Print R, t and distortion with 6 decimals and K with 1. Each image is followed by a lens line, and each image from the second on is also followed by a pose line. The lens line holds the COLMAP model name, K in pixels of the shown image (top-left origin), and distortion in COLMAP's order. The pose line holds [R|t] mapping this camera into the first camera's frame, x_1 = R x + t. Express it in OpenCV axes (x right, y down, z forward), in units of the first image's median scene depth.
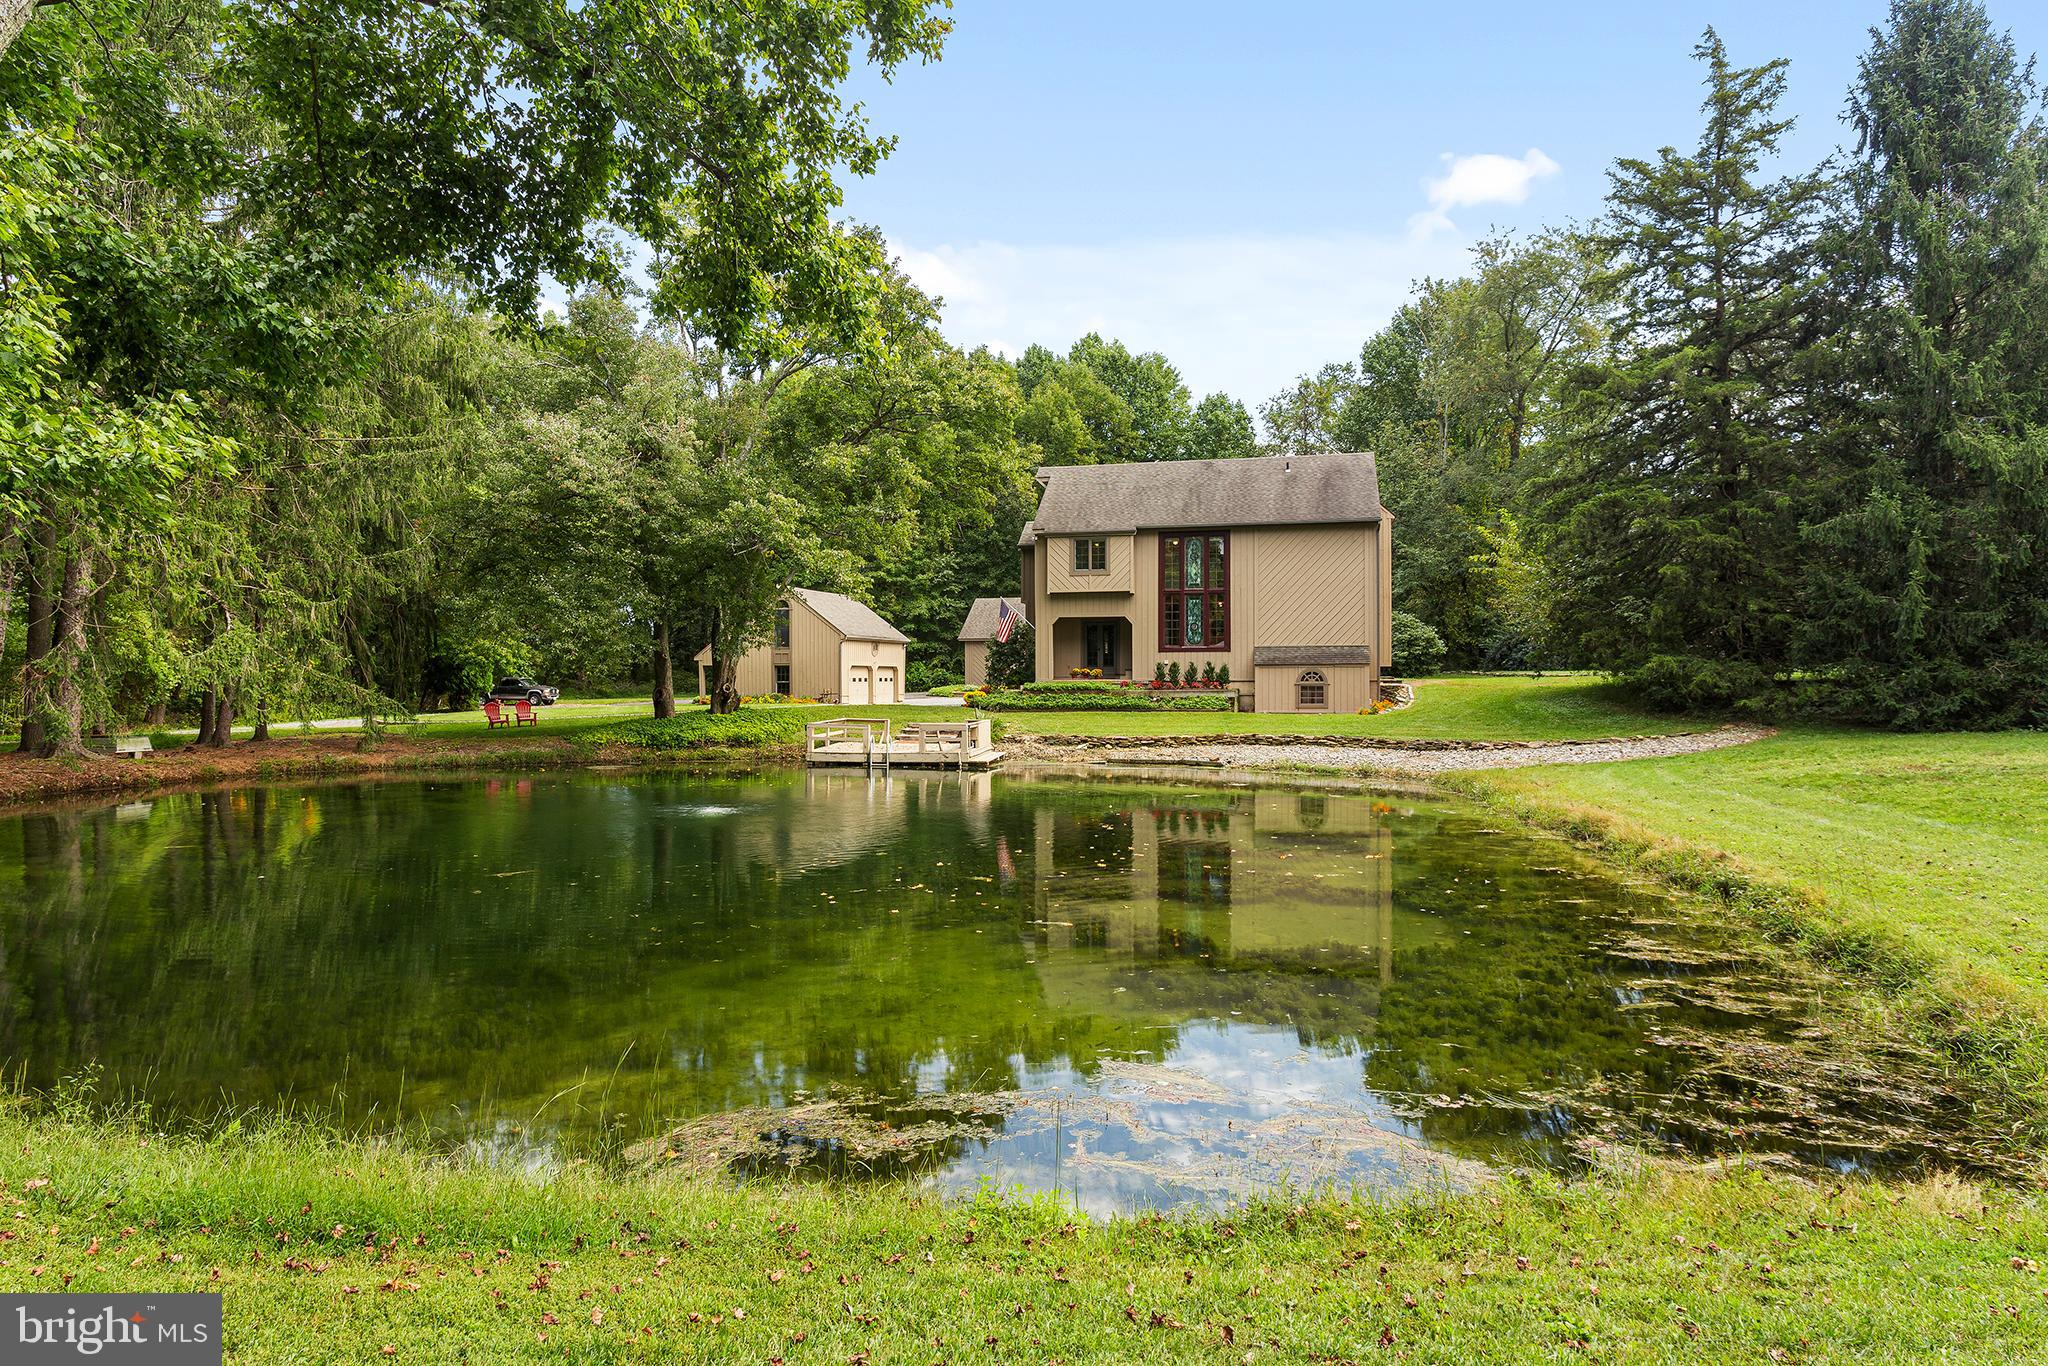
lens RADIAL K [[1181.8, 0, 1025.7], [0, 1181.8, 700.9], [0, 0, 1]] dist [-0.008911, 0.006328]
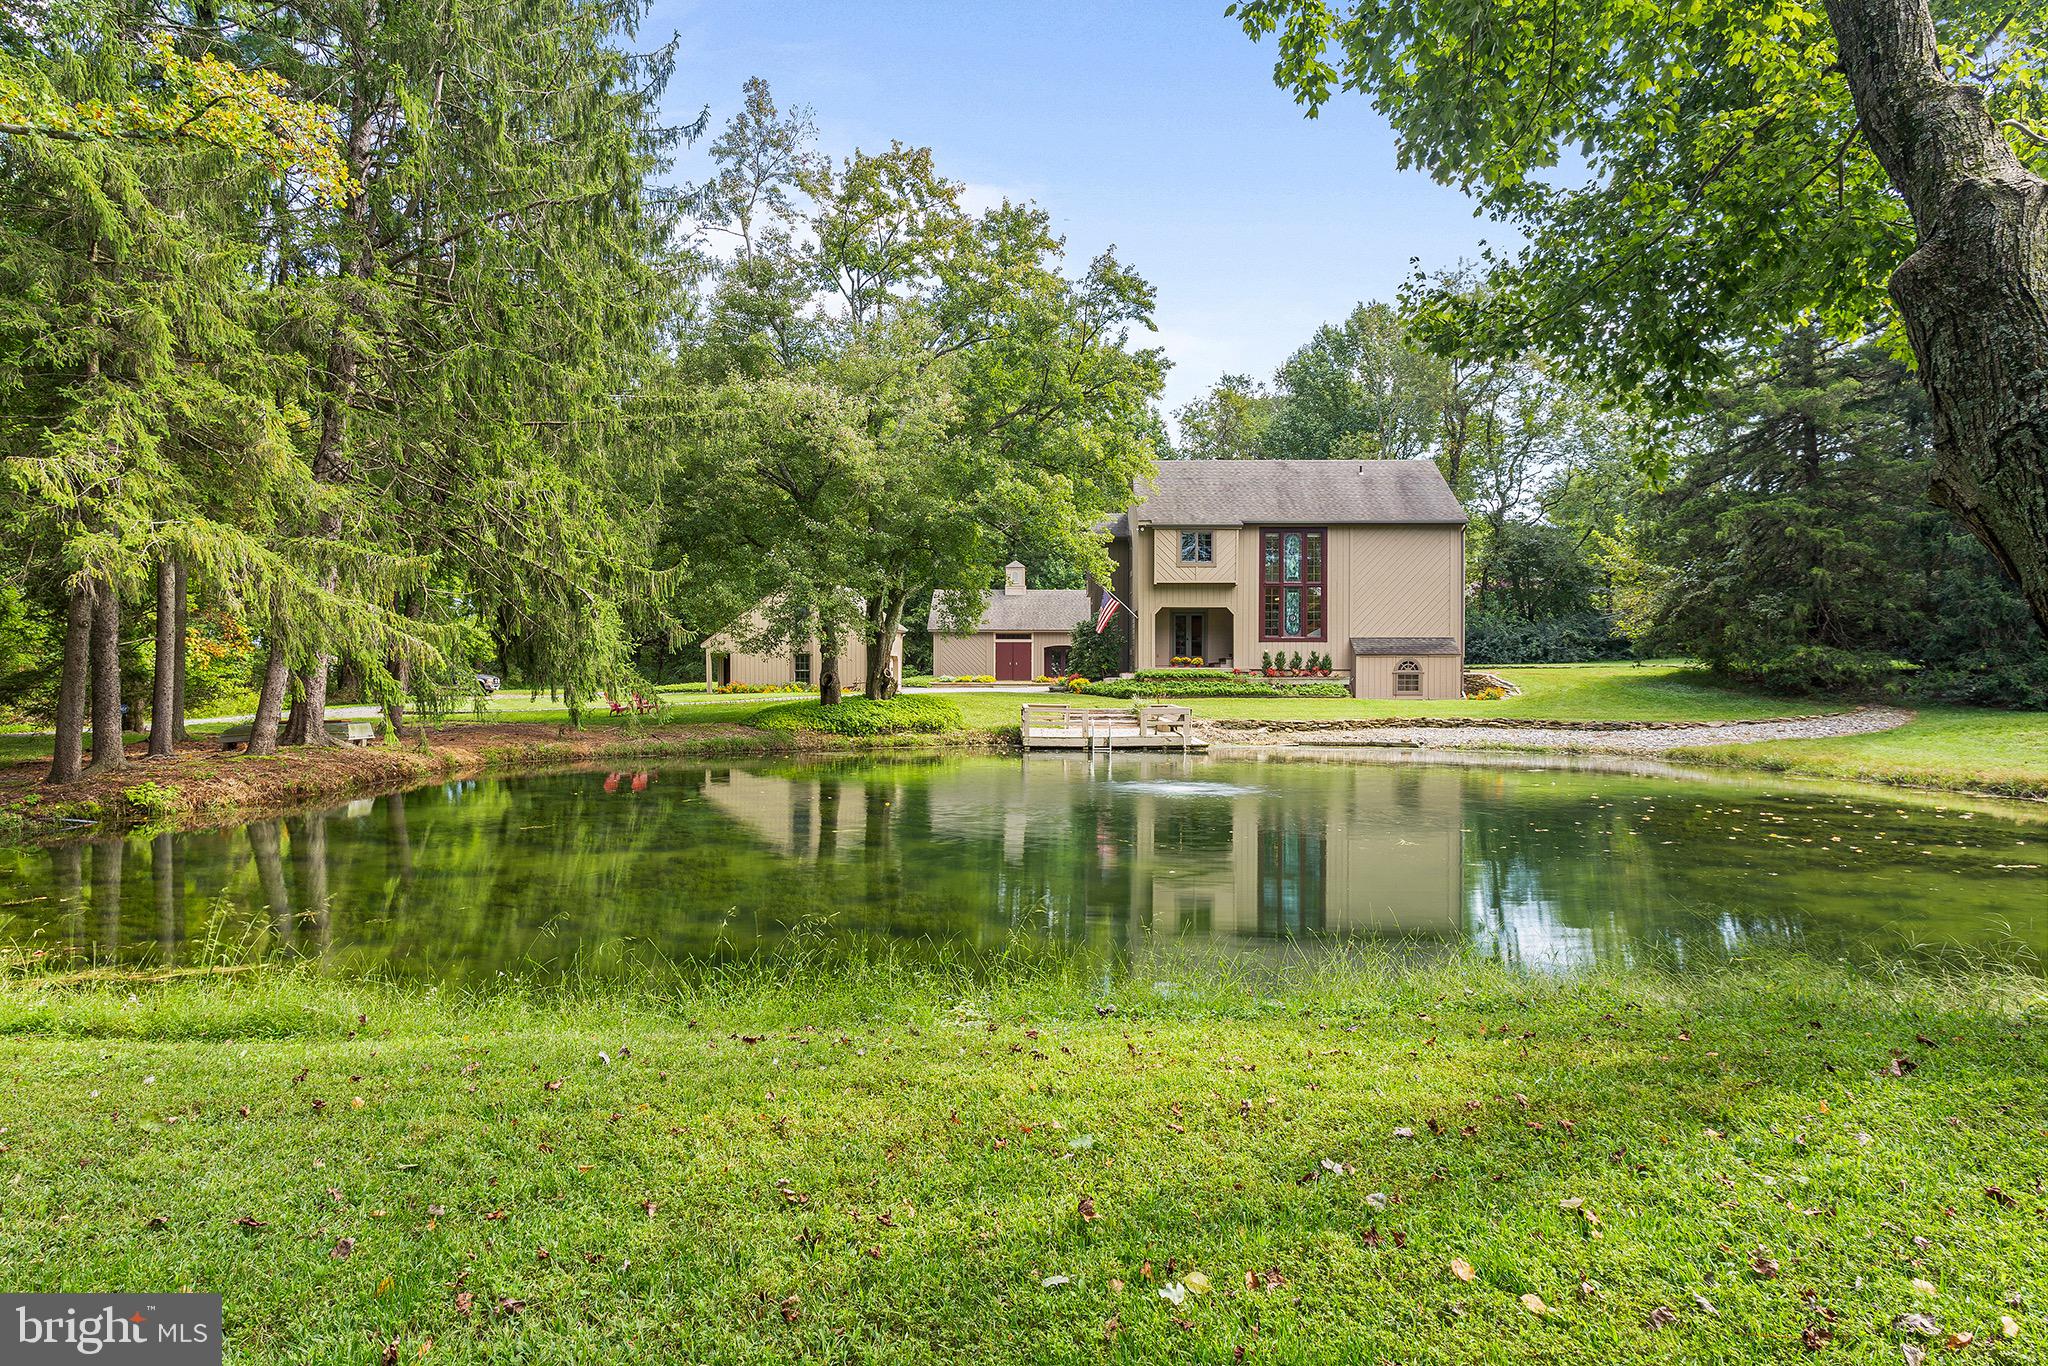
lens RADIAL K [[1181.8, 0, 1025.6], [0, 1181.8, 665.5], [0, 0, 1]] dist [-0.008911, 0.006328]
pose [[0.977676, 0.006371, 0.210023, -0.313498], [-0.000511, 0.999609, -0.027945, 0.009169], [-0.210119, 0.027214, 0.977297, 0.026014]]
